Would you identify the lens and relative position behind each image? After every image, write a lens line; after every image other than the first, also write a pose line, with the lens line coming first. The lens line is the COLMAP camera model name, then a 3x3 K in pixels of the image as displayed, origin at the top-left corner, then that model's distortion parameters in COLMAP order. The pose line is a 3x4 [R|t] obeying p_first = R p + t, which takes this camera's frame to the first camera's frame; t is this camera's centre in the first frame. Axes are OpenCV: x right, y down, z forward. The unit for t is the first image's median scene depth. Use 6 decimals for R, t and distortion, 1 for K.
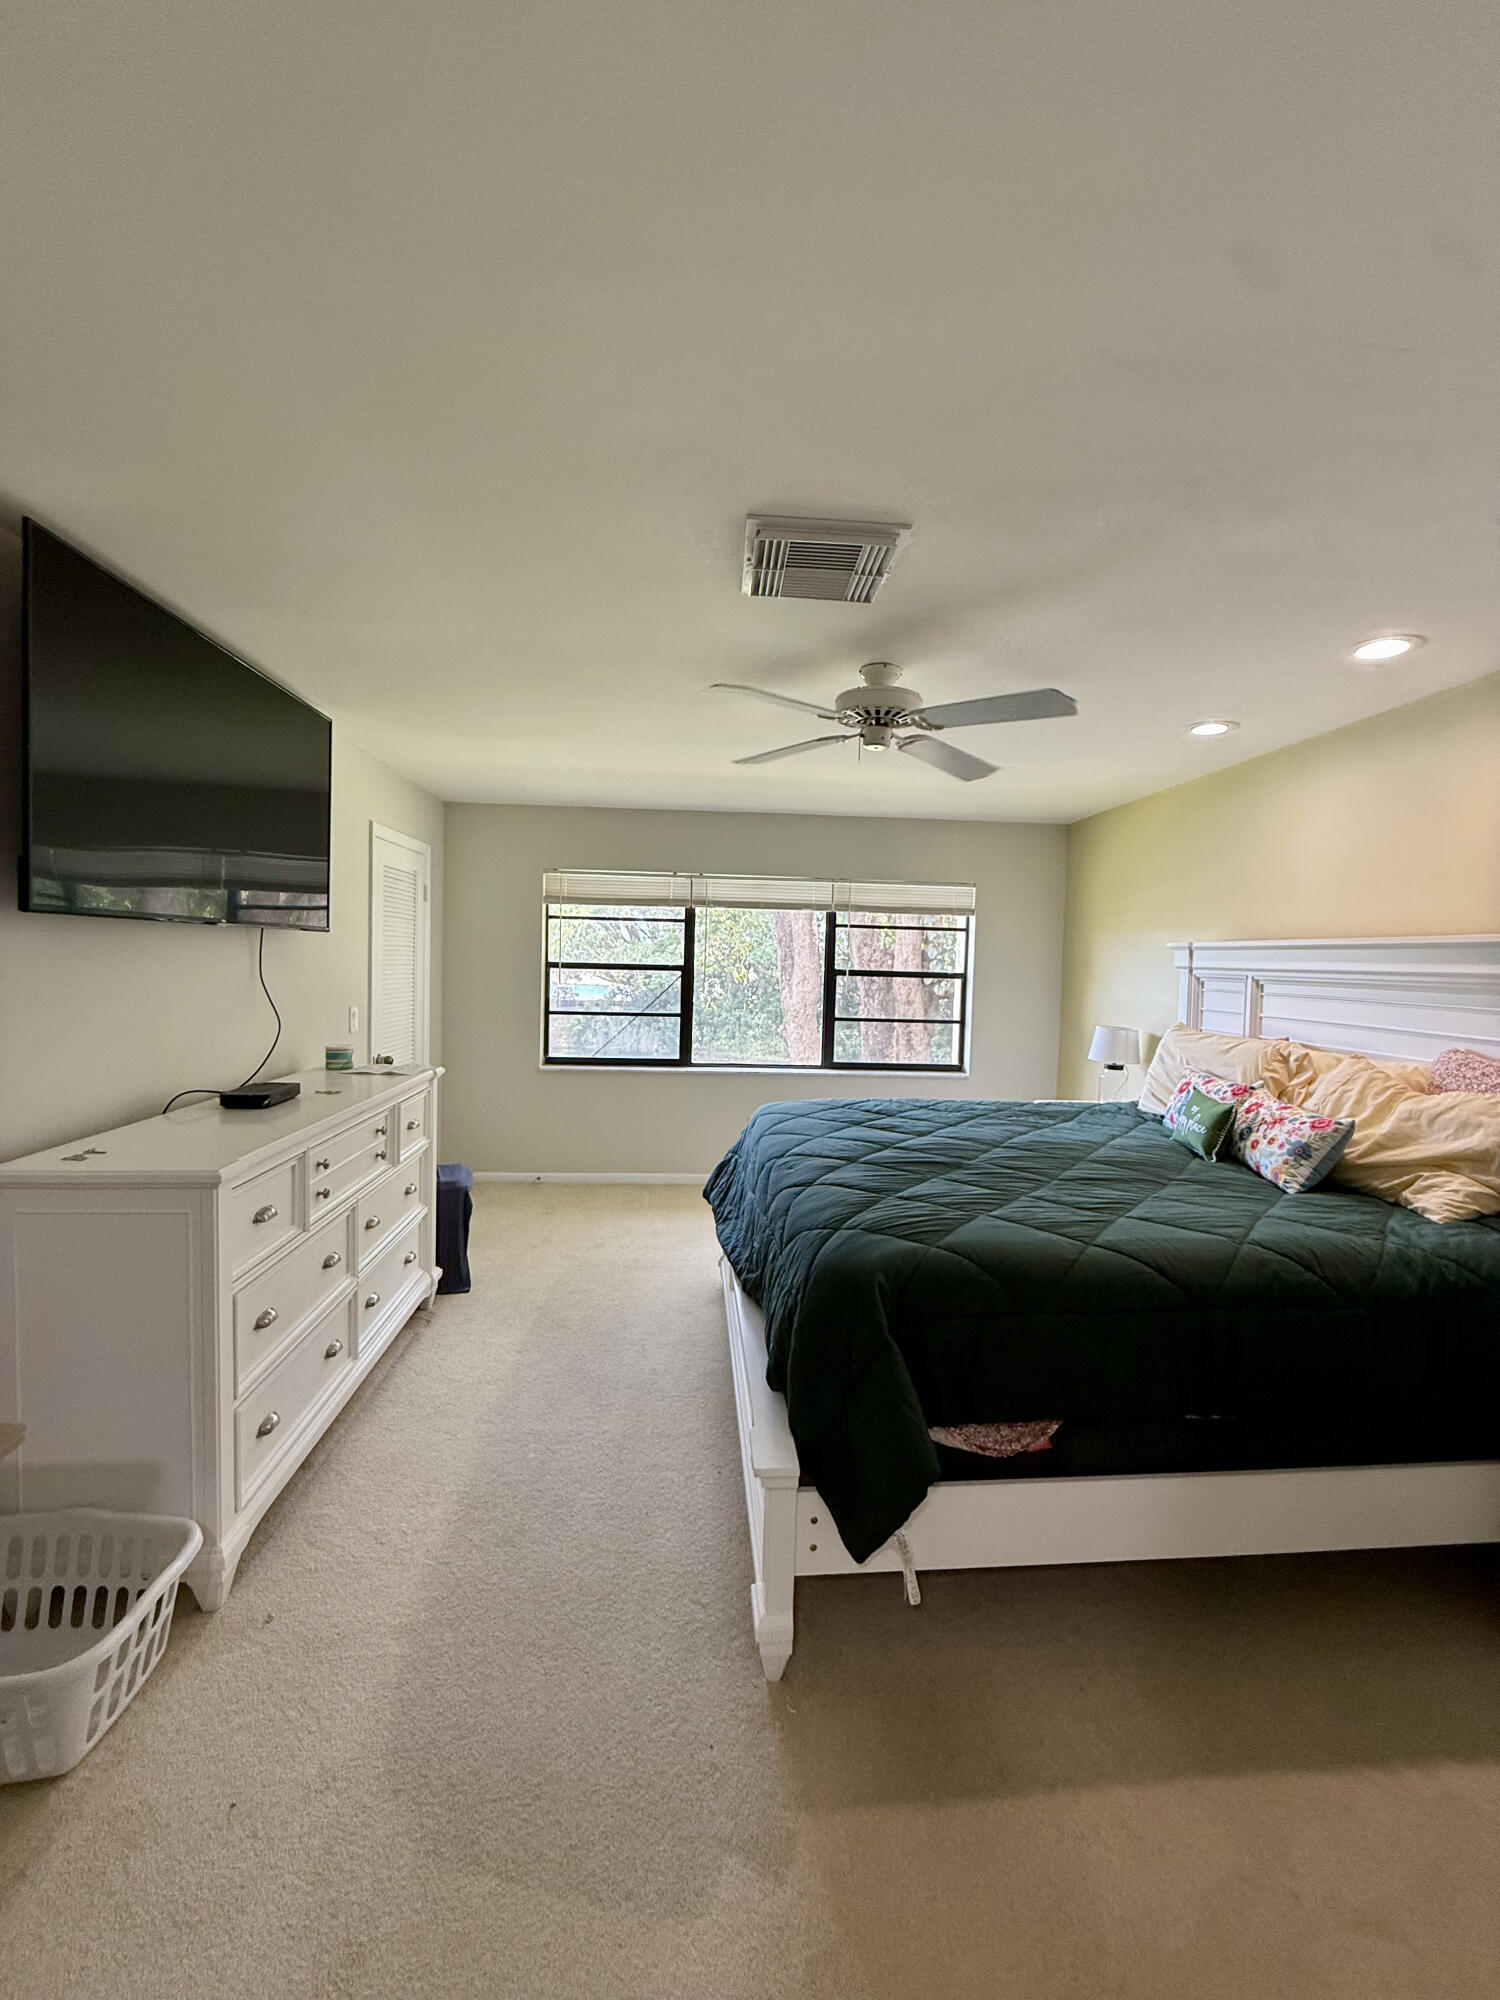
lens RADIAL K [[795.8, 0, 742.4], [0, 795.8, 999.5], [0, 0, 1]] dist [0.001909, -0.000163]
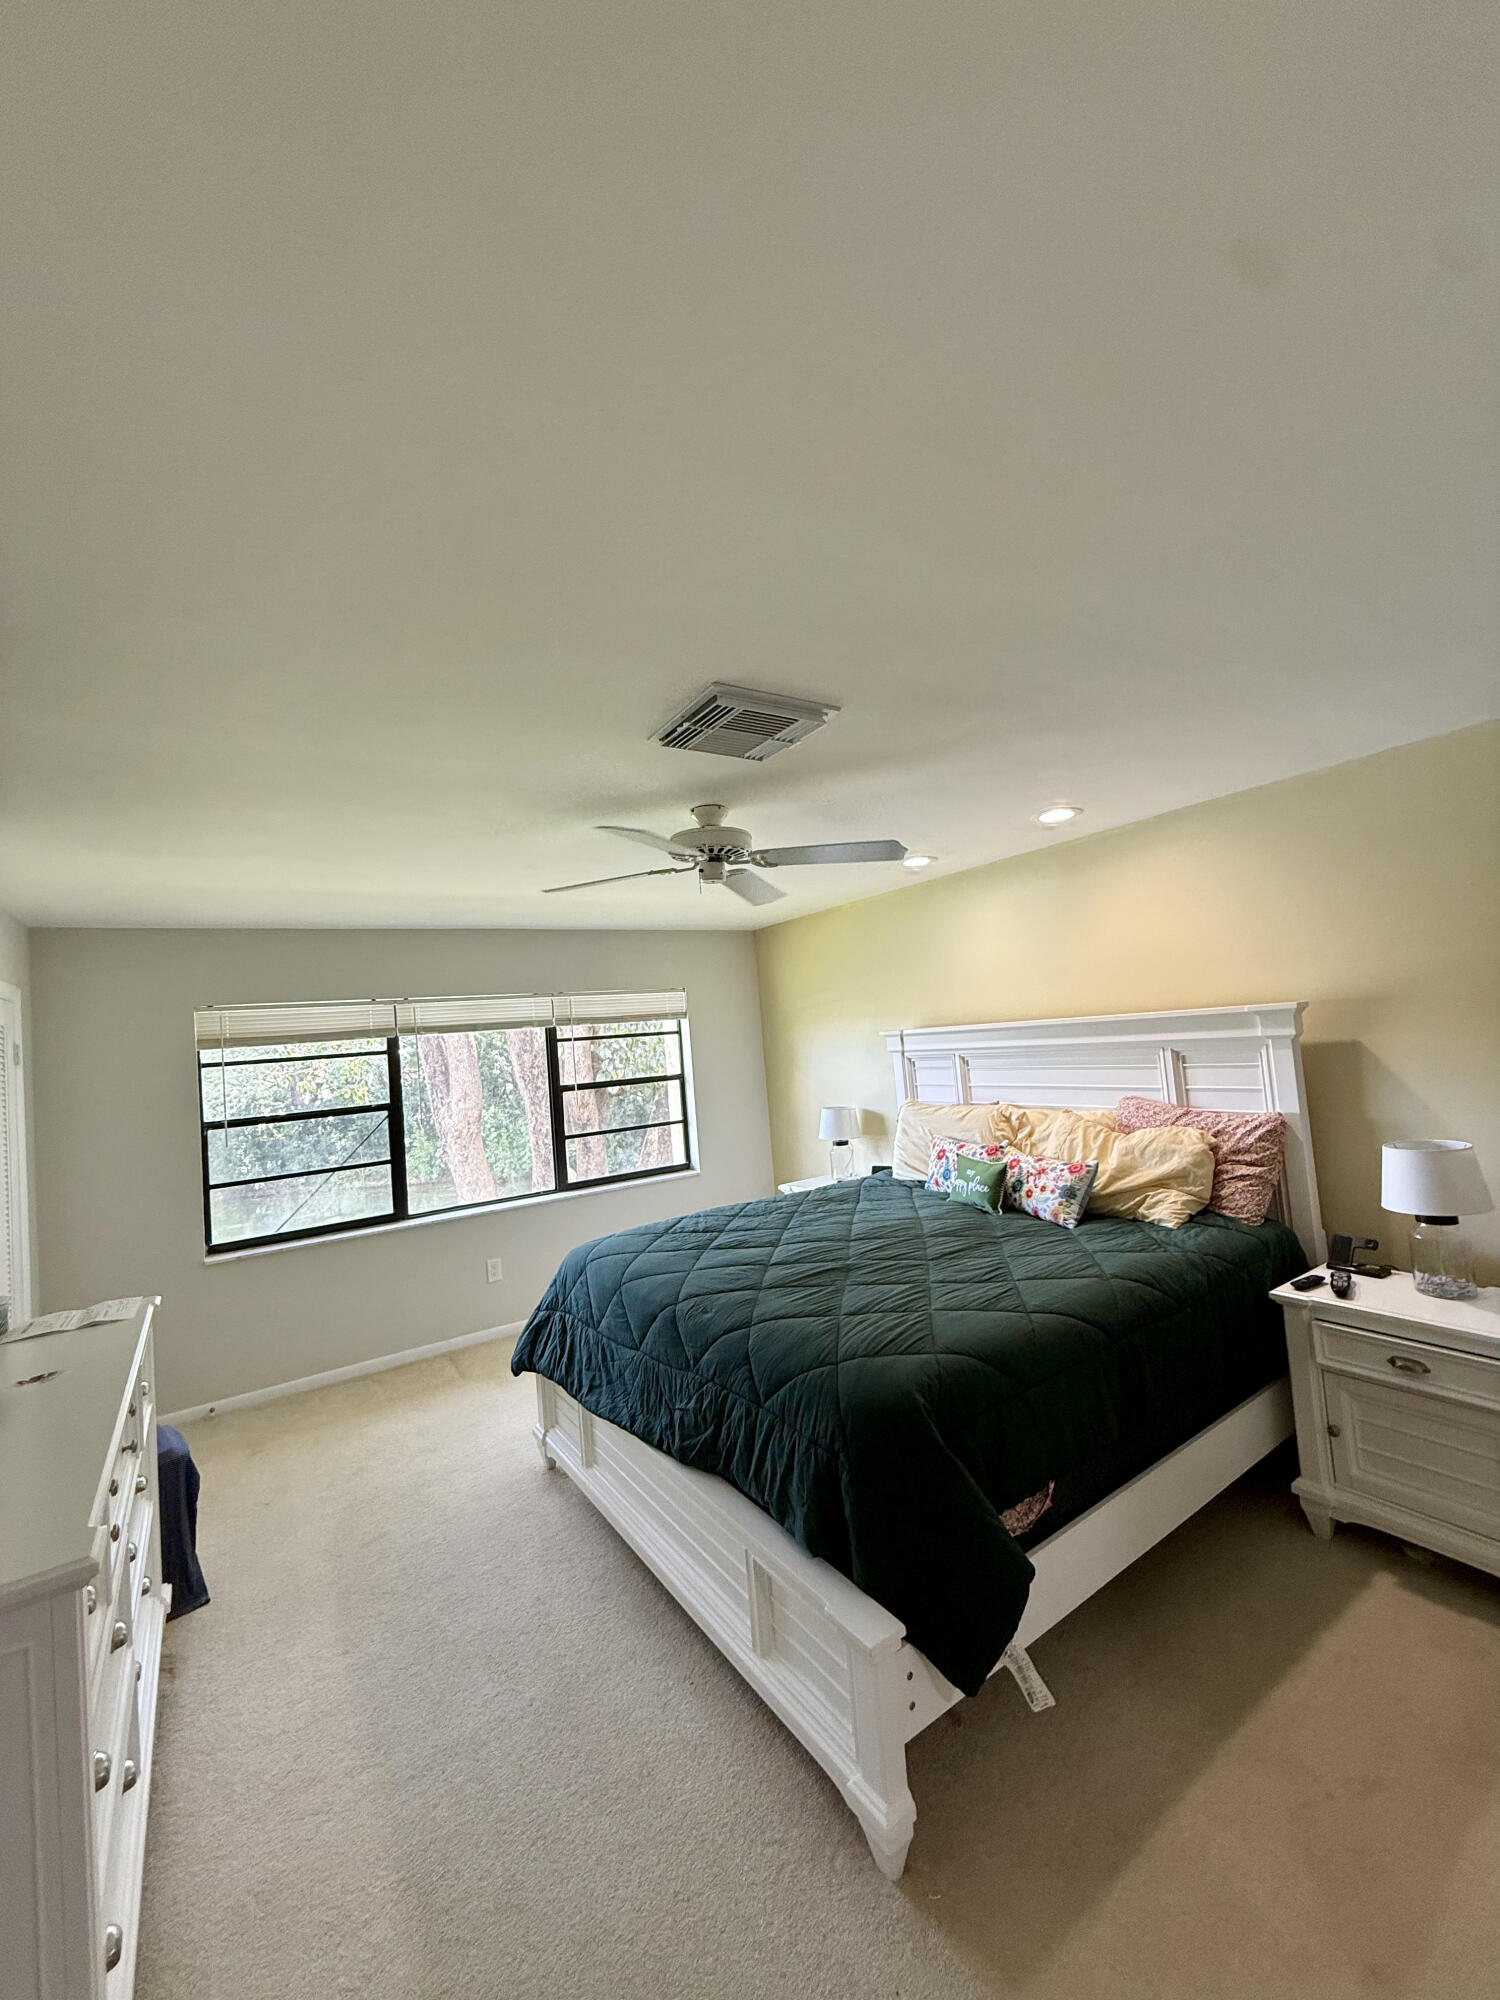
lens RADIAL K [[795.8, 0, 753.0], [0, 795.8, 1002.7], [0, 0, 1]] dist [0.001909, -0.000163]
pose [[0.868666, -0.074731, 0.489730, -0.296712], [0.128580, 0.988690, -0.077199, -0.067596], [-0.478422, 0.130029, 0.868450, 0.080819]]
